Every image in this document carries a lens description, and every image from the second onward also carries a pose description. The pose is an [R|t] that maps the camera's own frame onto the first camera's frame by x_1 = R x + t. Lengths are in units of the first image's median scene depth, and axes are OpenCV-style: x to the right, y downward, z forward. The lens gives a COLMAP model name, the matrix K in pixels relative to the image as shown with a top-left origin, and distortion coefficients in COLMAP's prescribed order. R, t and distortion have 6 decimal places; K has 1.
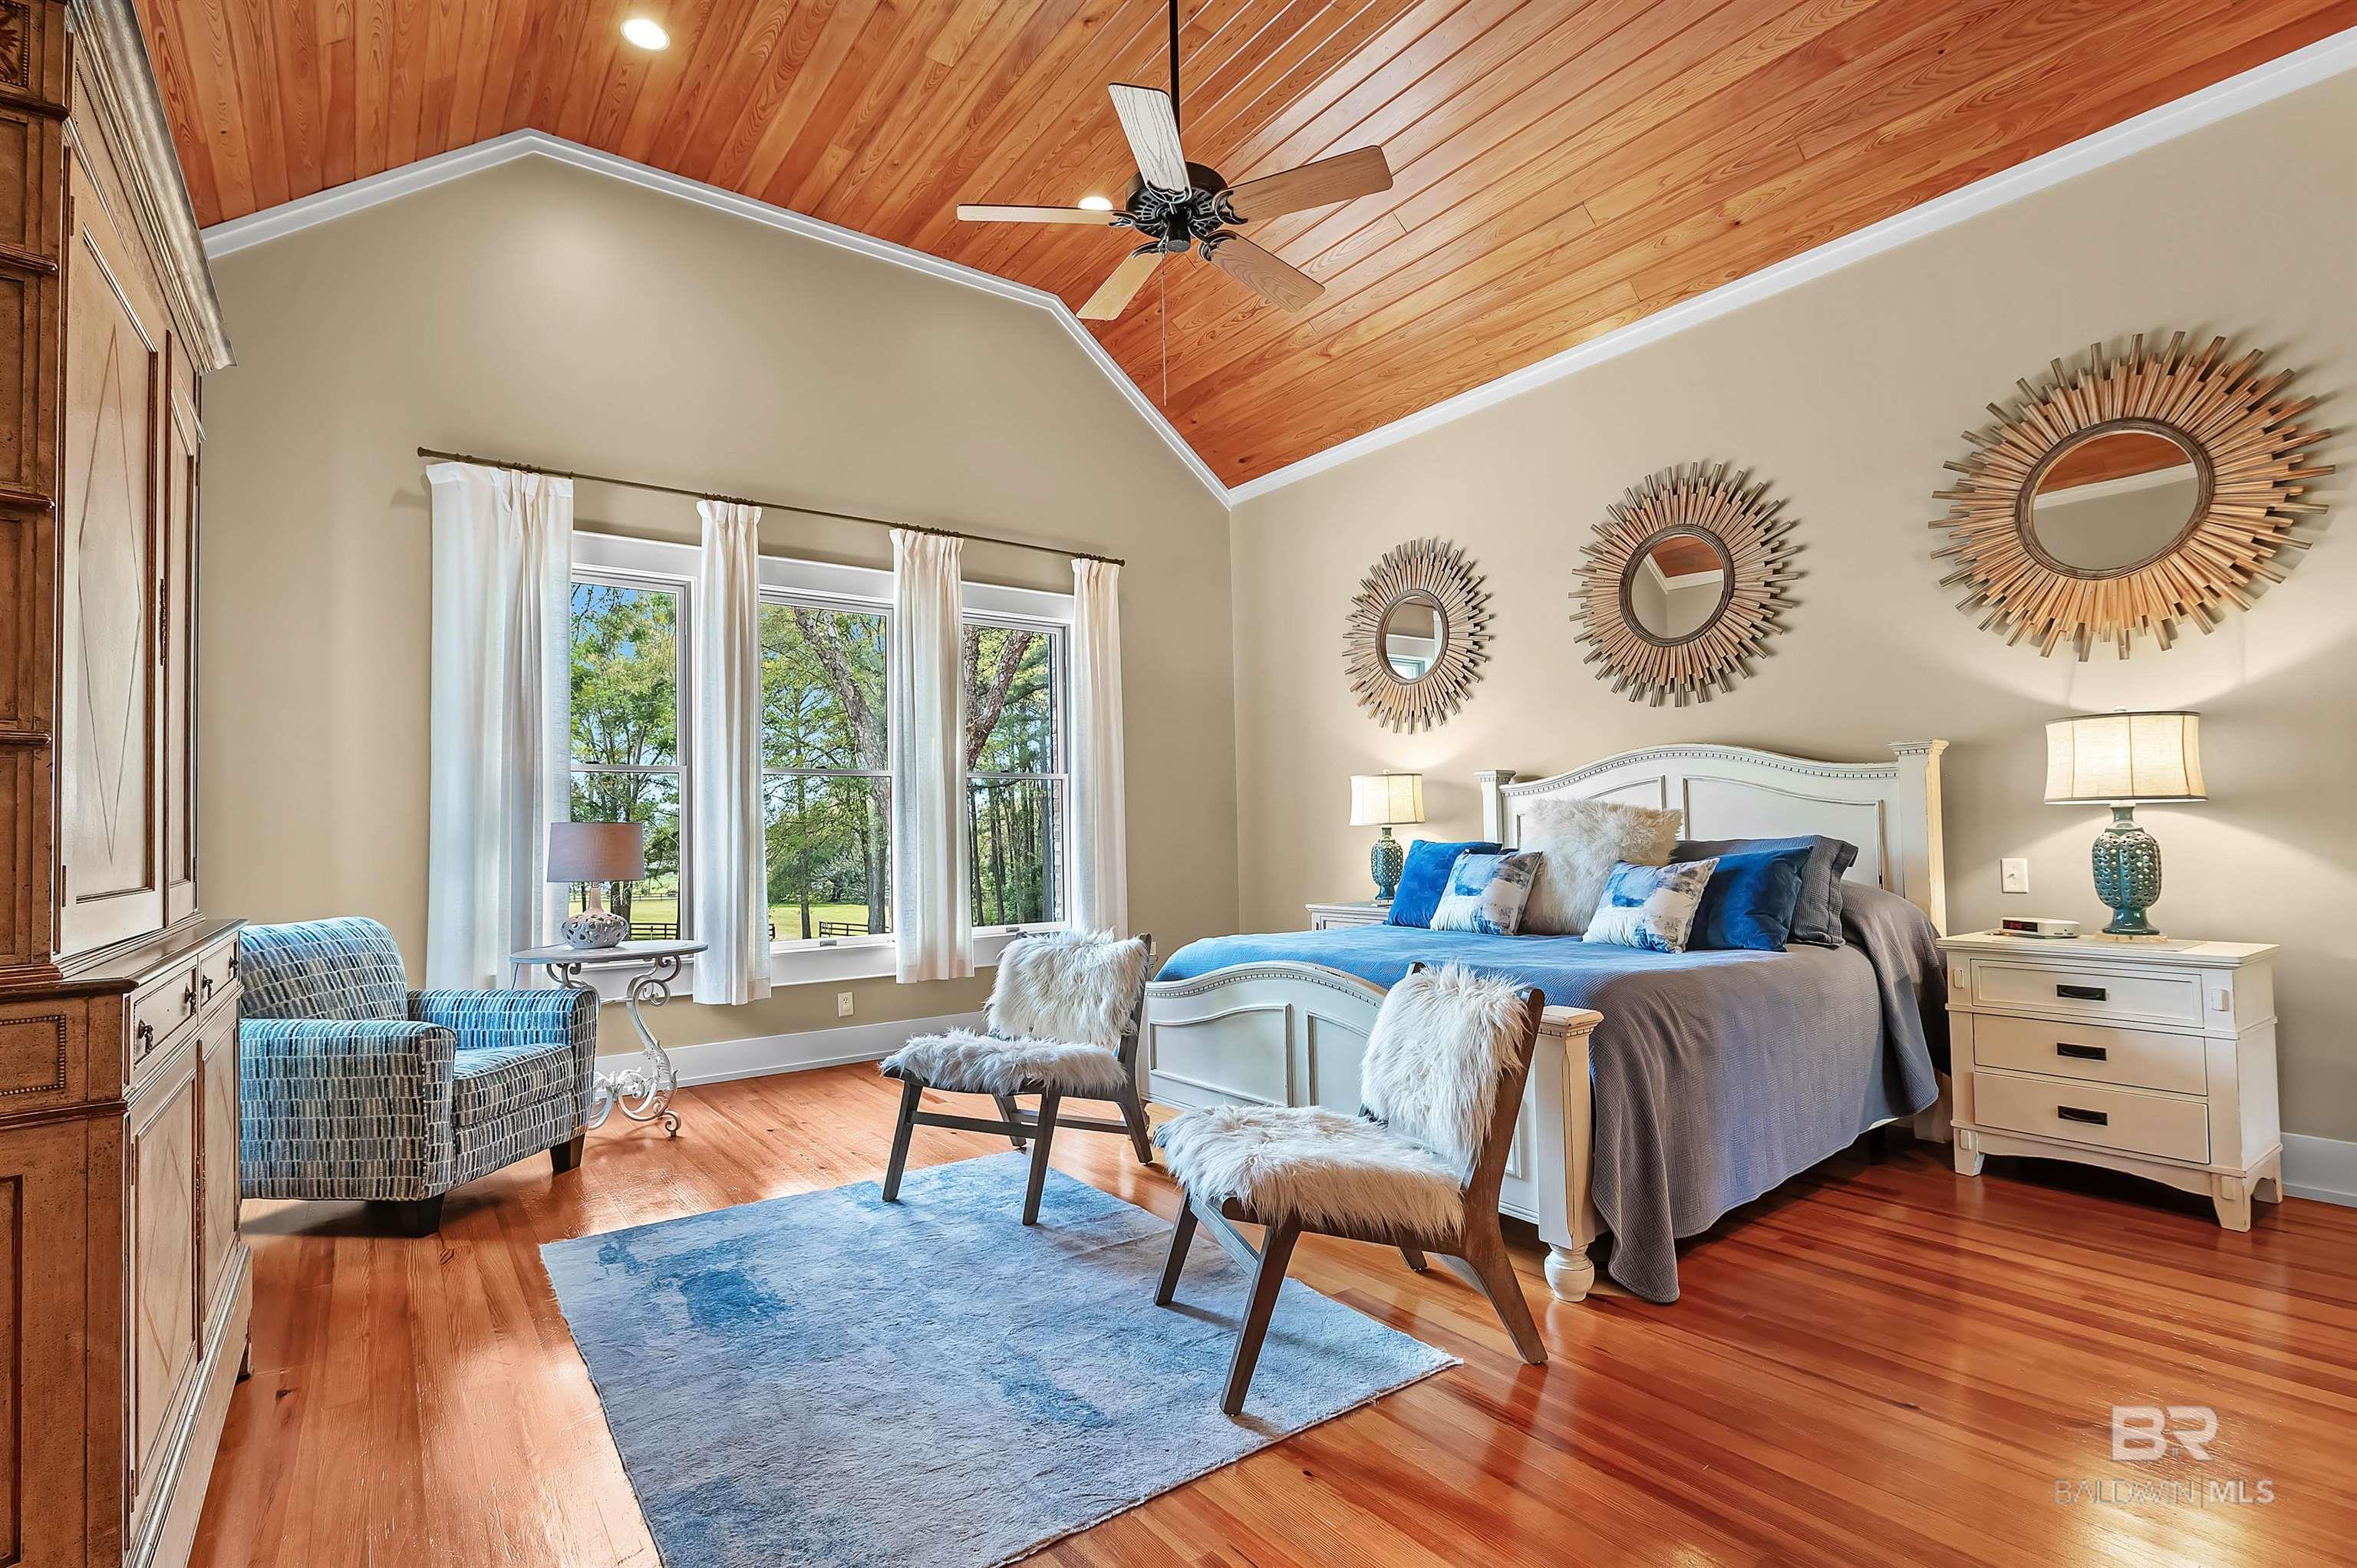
lens RADIAL K [[1097.4, 0, 1178.3], [0, 1097.4, 809.8], [0, 0, 1]] dist [-0.003091, -0.001046]
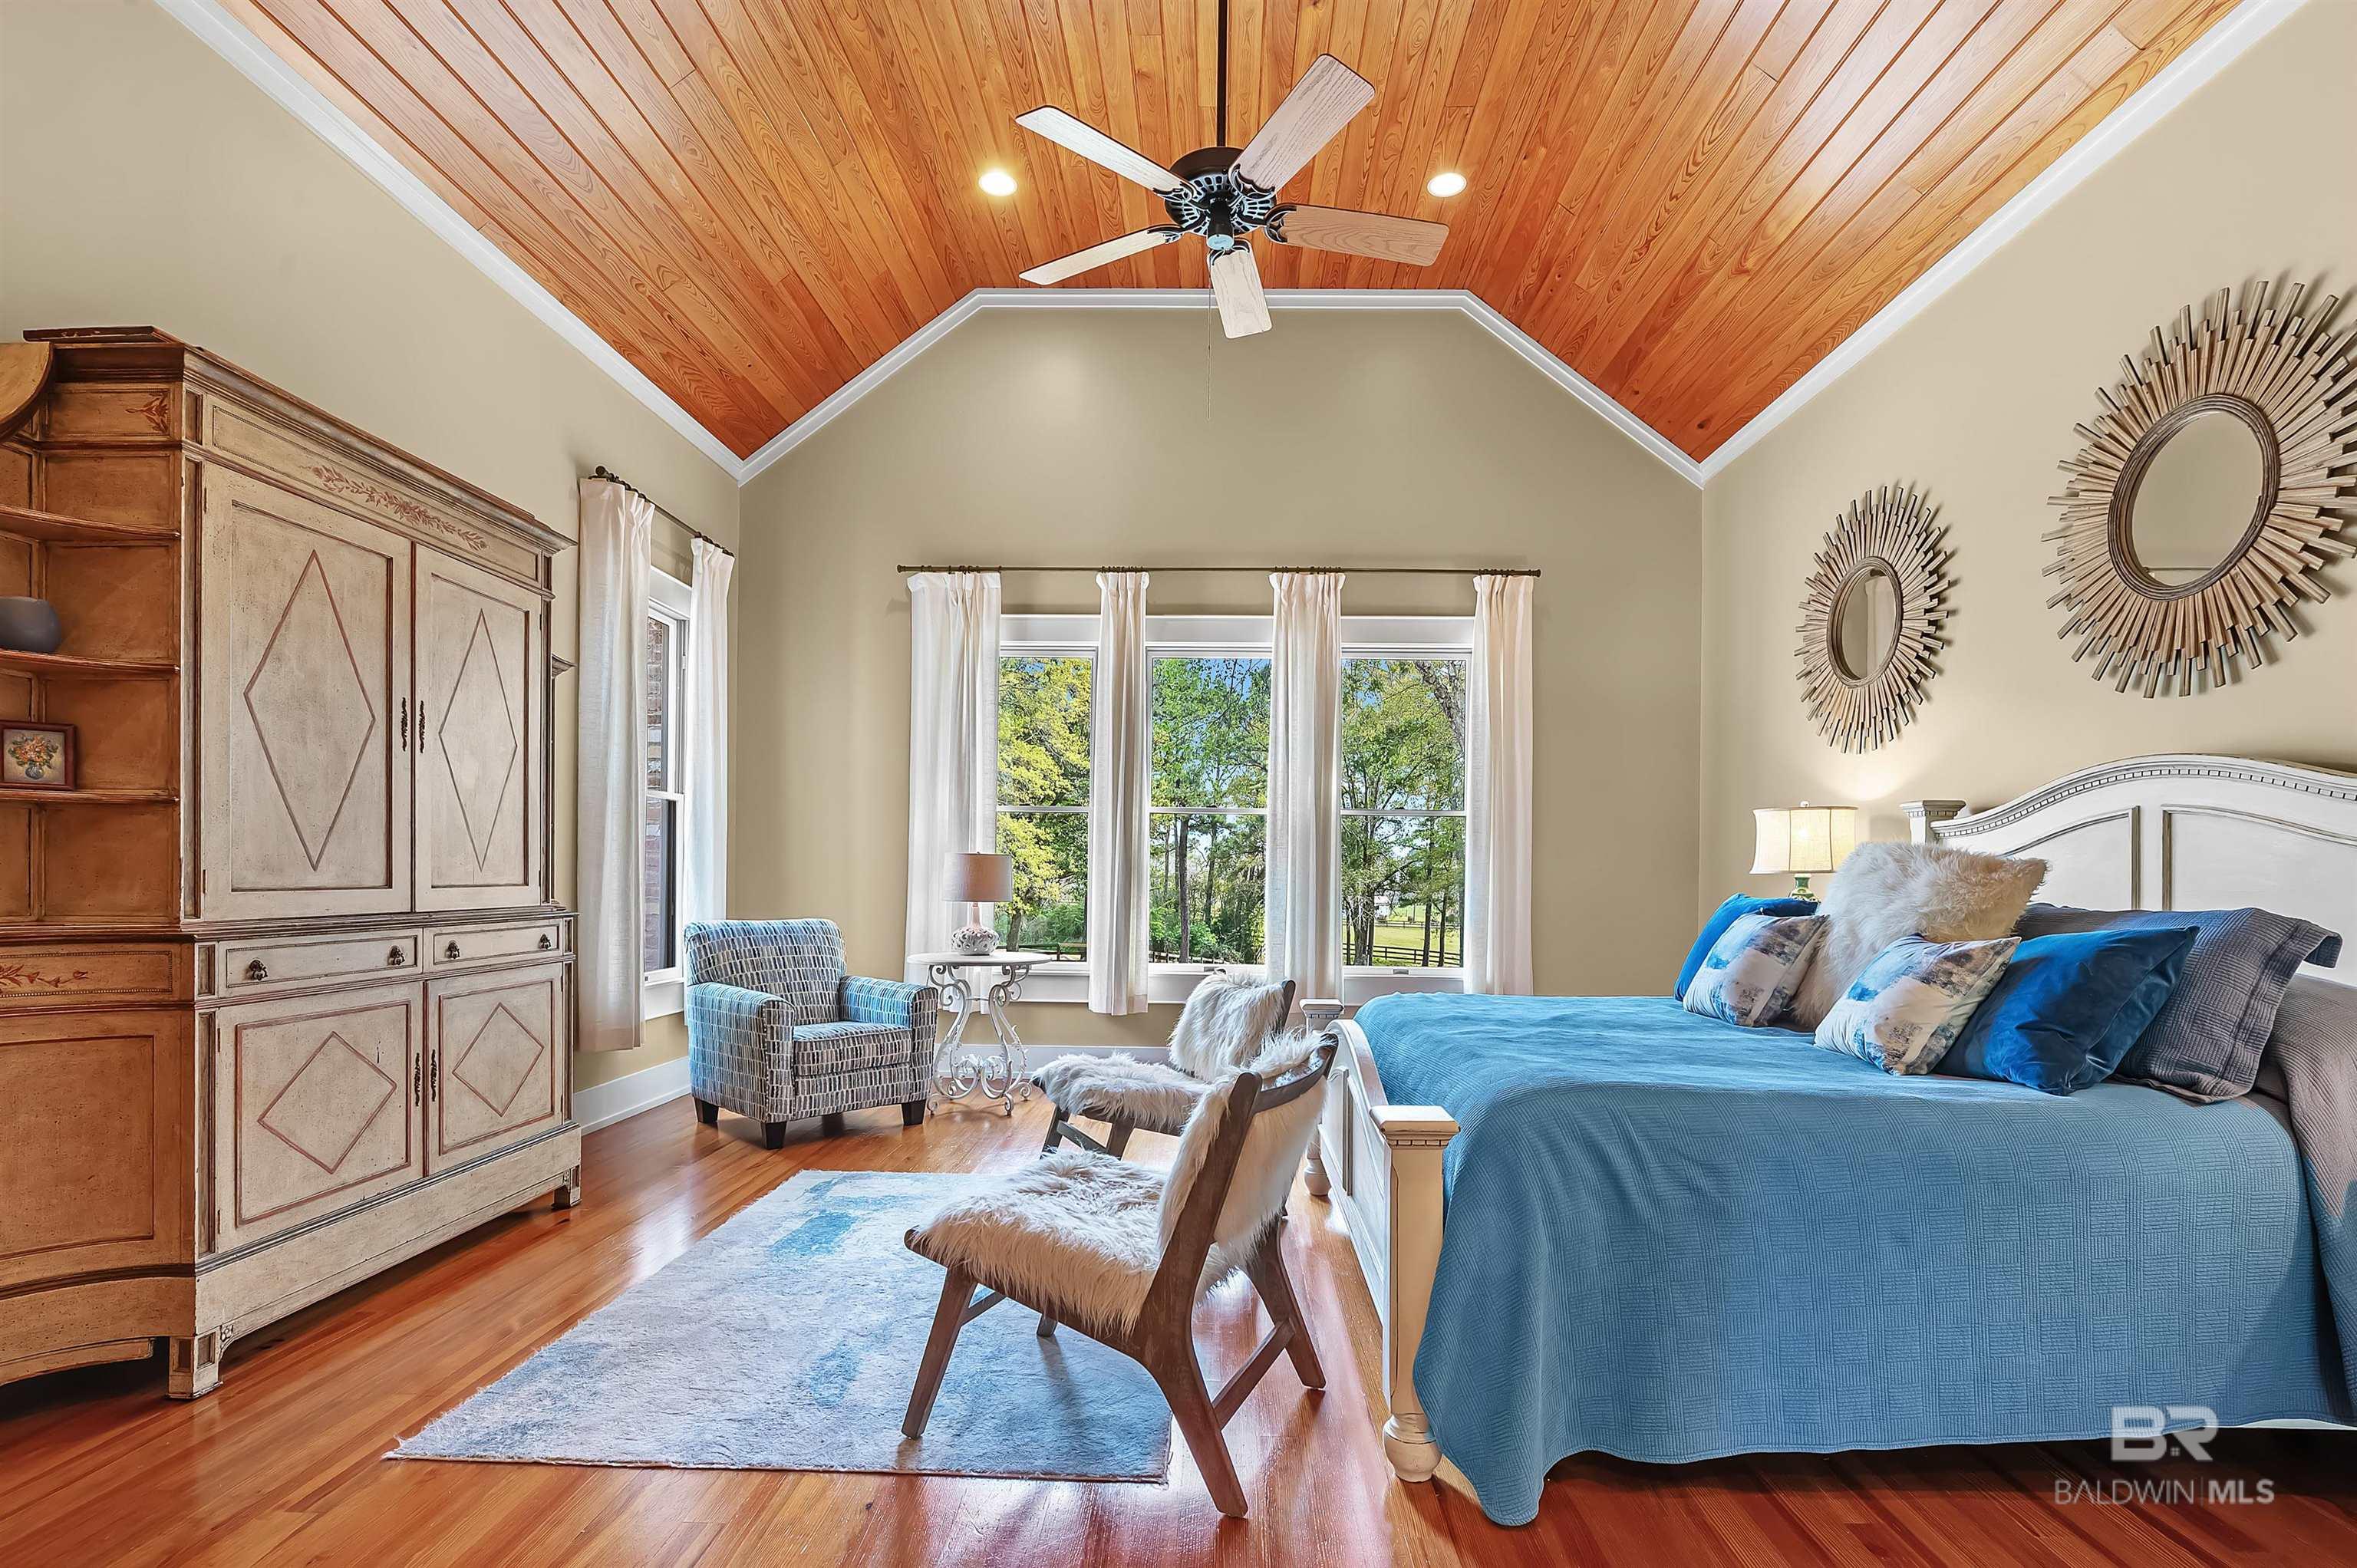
lens RADIAL K [[1097.4, 0, 1205.9], [0, 1097.4, 888.7], [0, 0, 1]] dist [-0.003091, -0.001046]
pose [[0.792262, 0.035162, -0.609168, 0.391219], [-0.012178, 0.999051, 0.041829, -0.003618], [0.610060, -0.025721, 0.791938, 0.164861]]
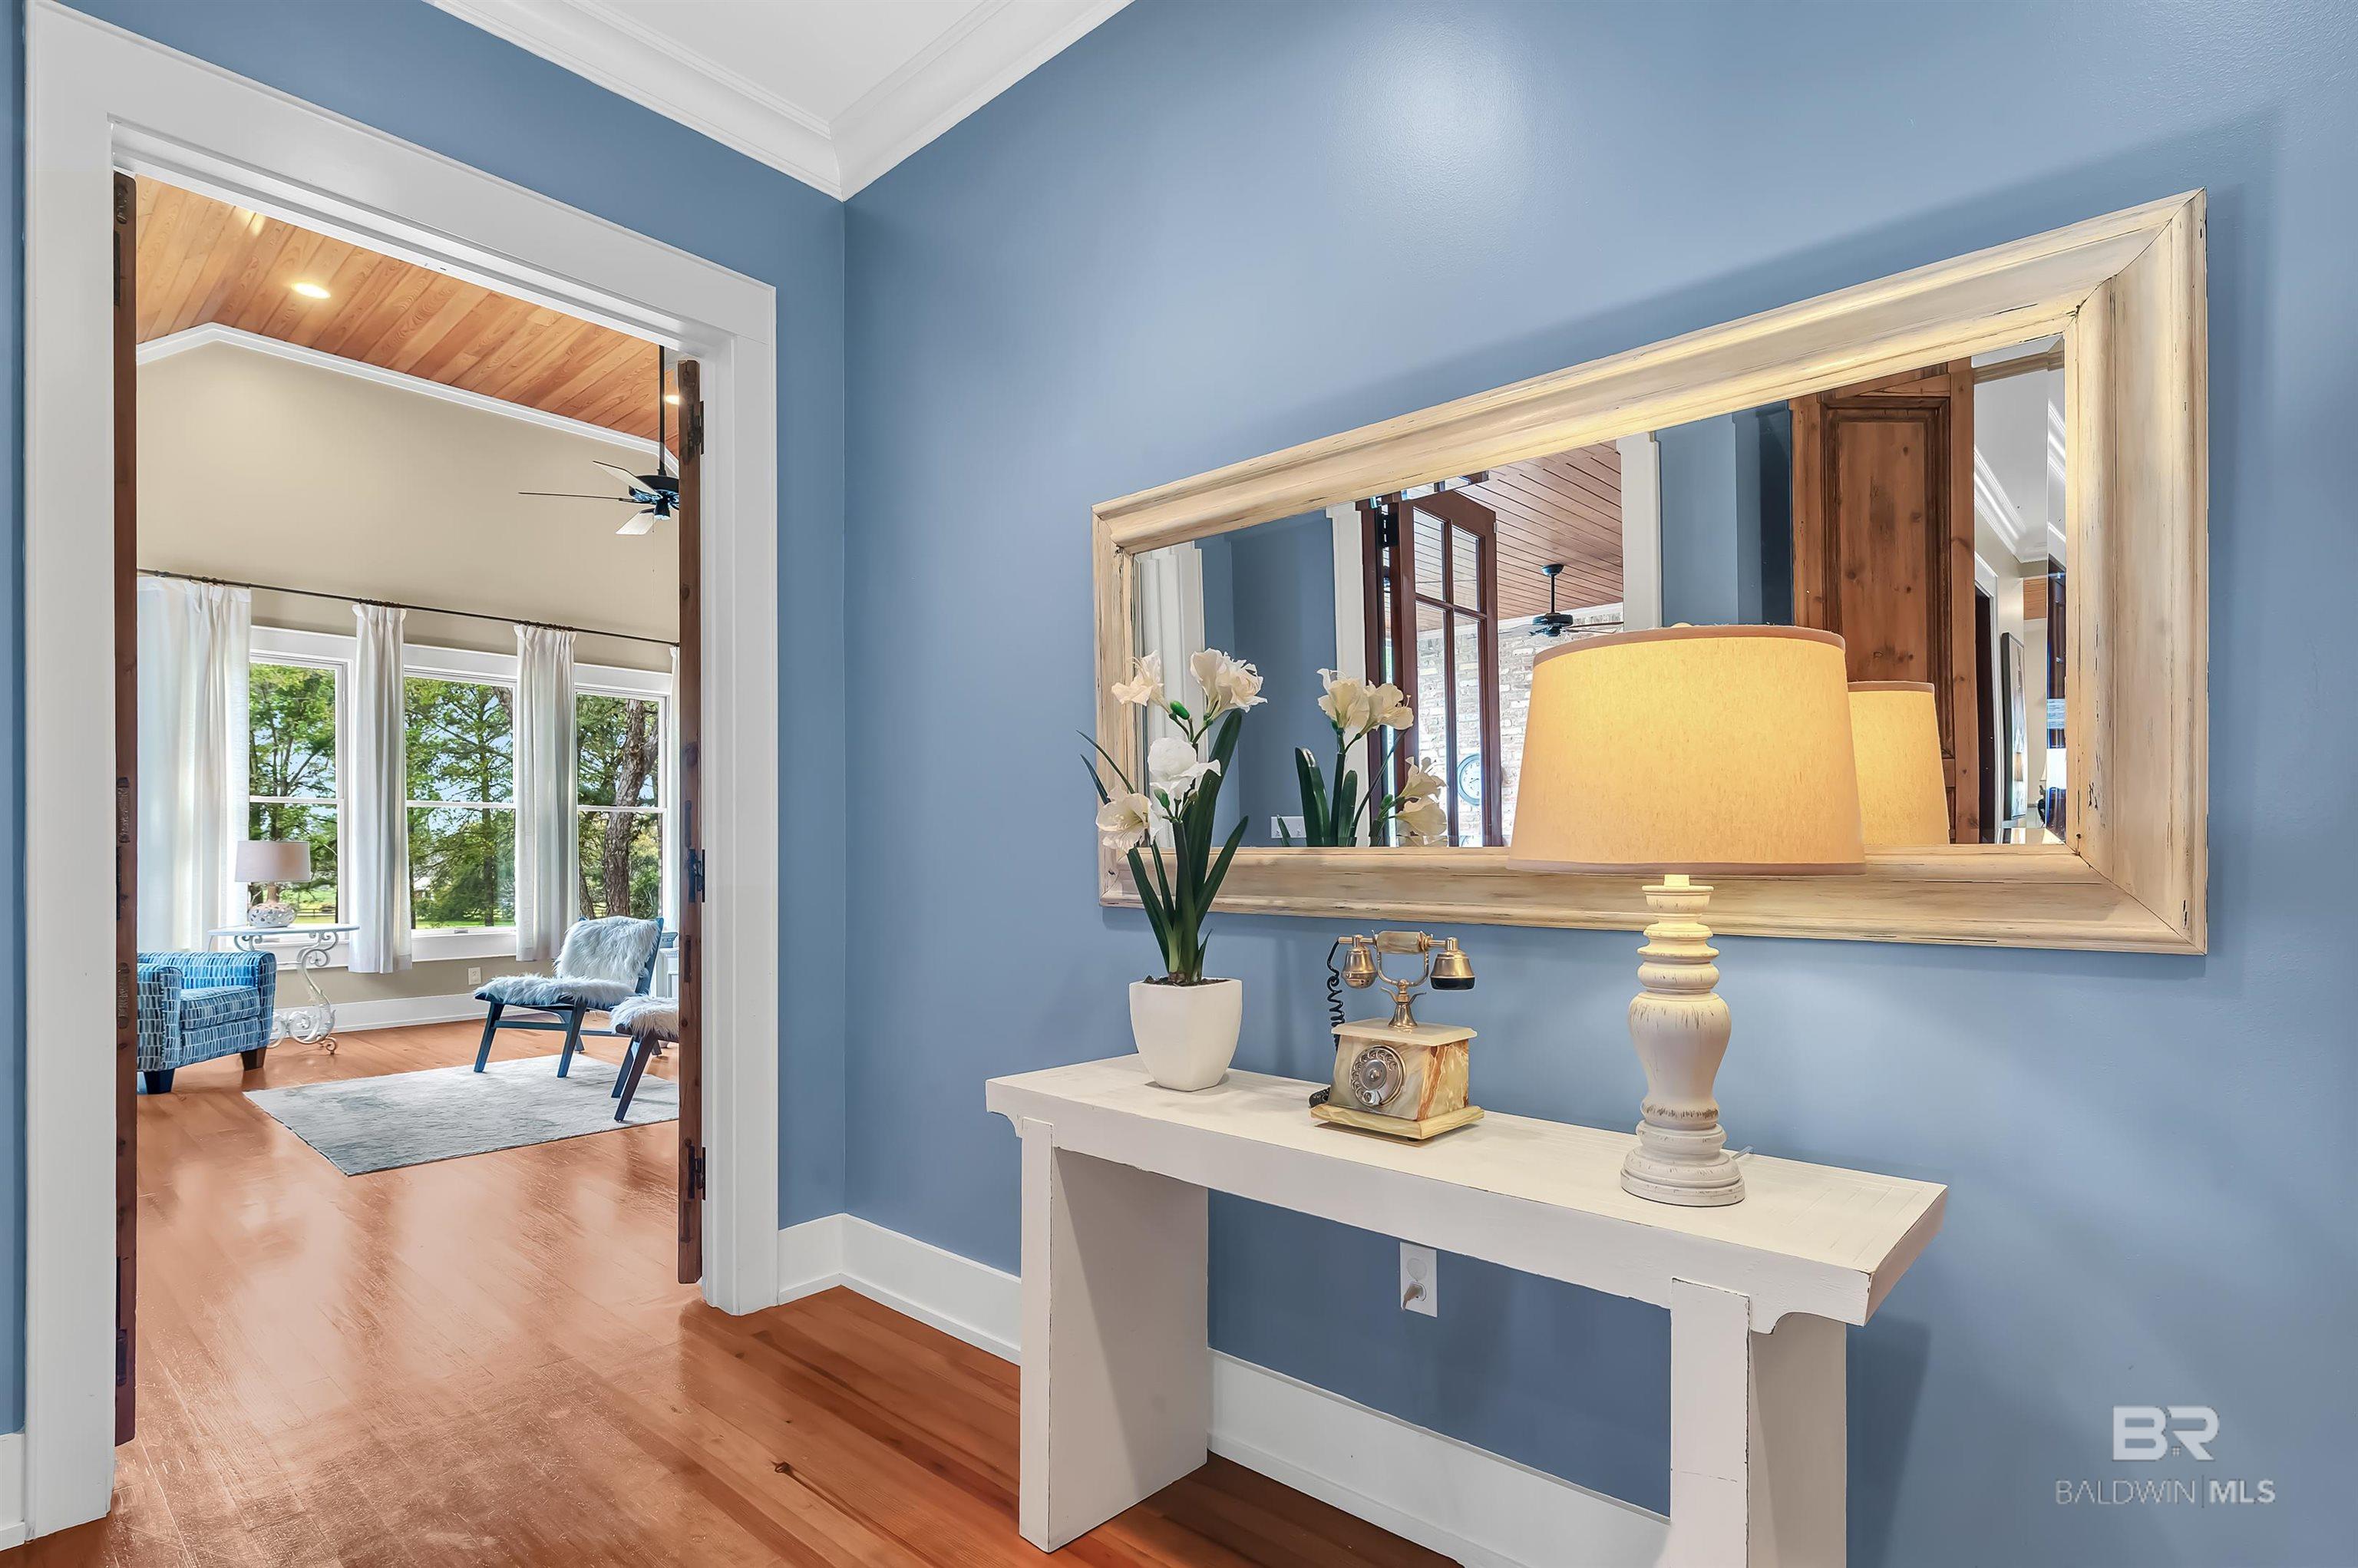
lens RADIAL K [[1161.7, 0, 1173.8], [0, 1161.7, 861.0], [0, 0, 1]] dist [0.002832, 0.000066]
pose [[0.980553, 0.016373, 0.195569, 0.303656], [-0.021957, 0.999410, 0.026421, -0.025825], [-0.195021, -0.030201, 0.980334, -0.669985]]
